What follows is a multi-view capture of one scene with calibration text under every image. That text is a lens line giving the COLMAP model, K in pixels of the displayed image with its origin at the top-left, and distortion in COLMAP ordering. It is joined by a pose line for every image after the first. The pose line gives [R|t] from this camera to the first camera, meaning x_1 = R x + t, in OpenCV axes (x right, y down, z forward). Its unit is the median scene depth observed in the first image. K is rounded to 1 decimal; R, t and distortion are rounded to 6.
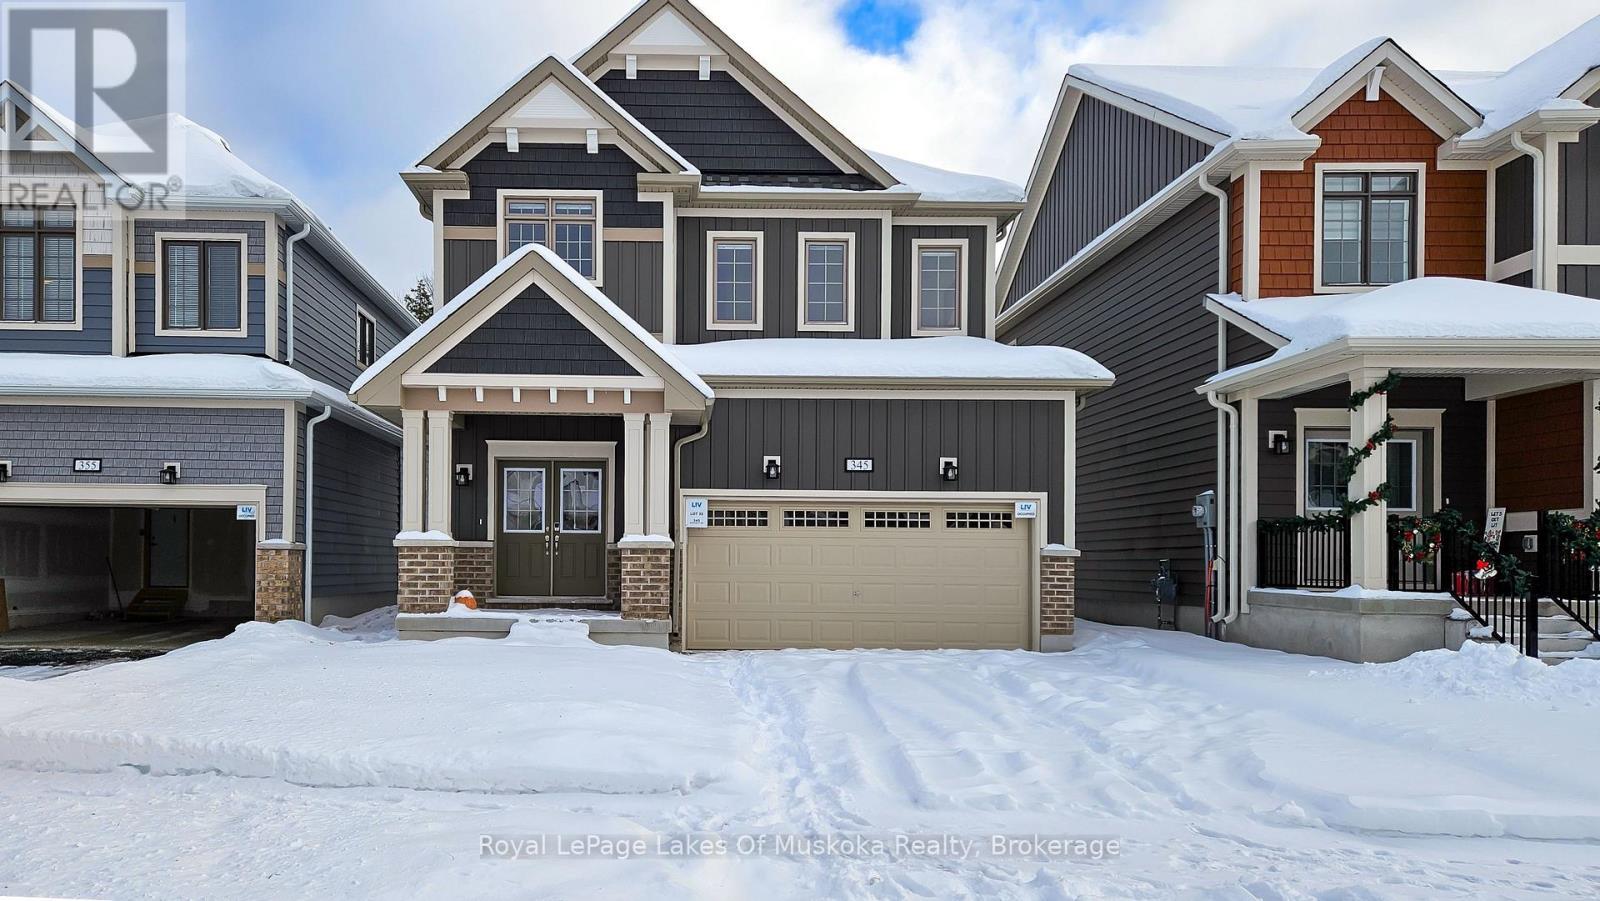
lens RADIAL K [[1482.0, 0, 800.2], [0, 1482.0, 488.9], [0, 0, 1]] dist [0.209574, -0.323927]
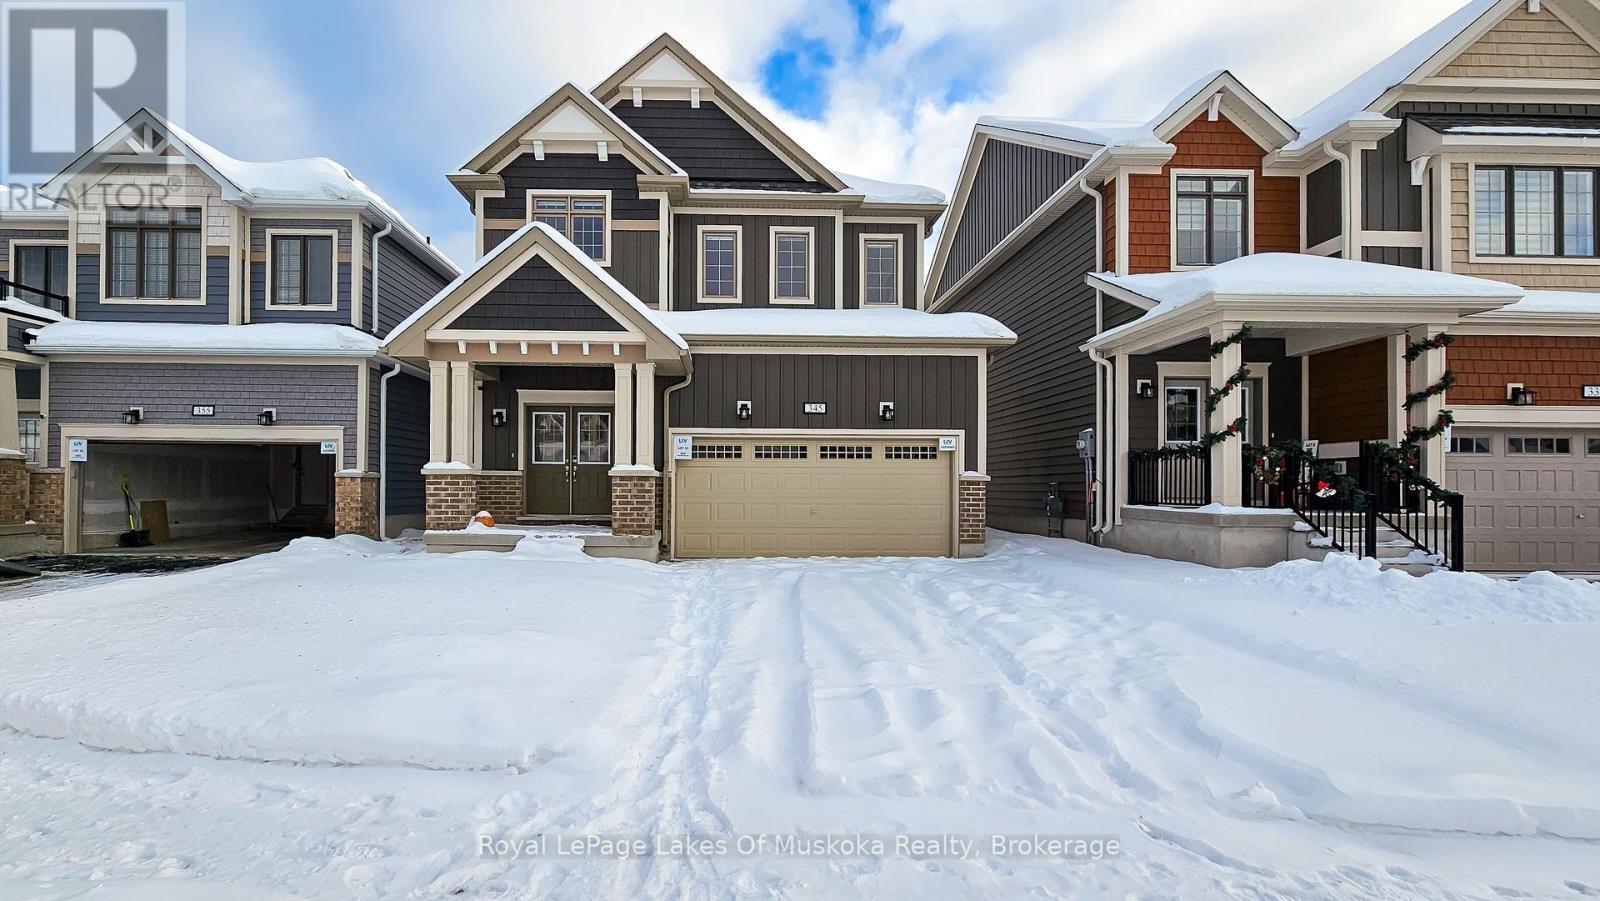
lens RADIAL K [[1475.9, 0, 801.8], [0, 1475.9, 428.8], [0, 0, 1]] dist [-0.015413, 0.003604]
pose [[0.998495, -0.002282, 0.054792, -0.038205], [0.001774, 0.999955, 0.009317, -0.010389], [-0.054810, -0.009206, 0.998454, -0.227050]]
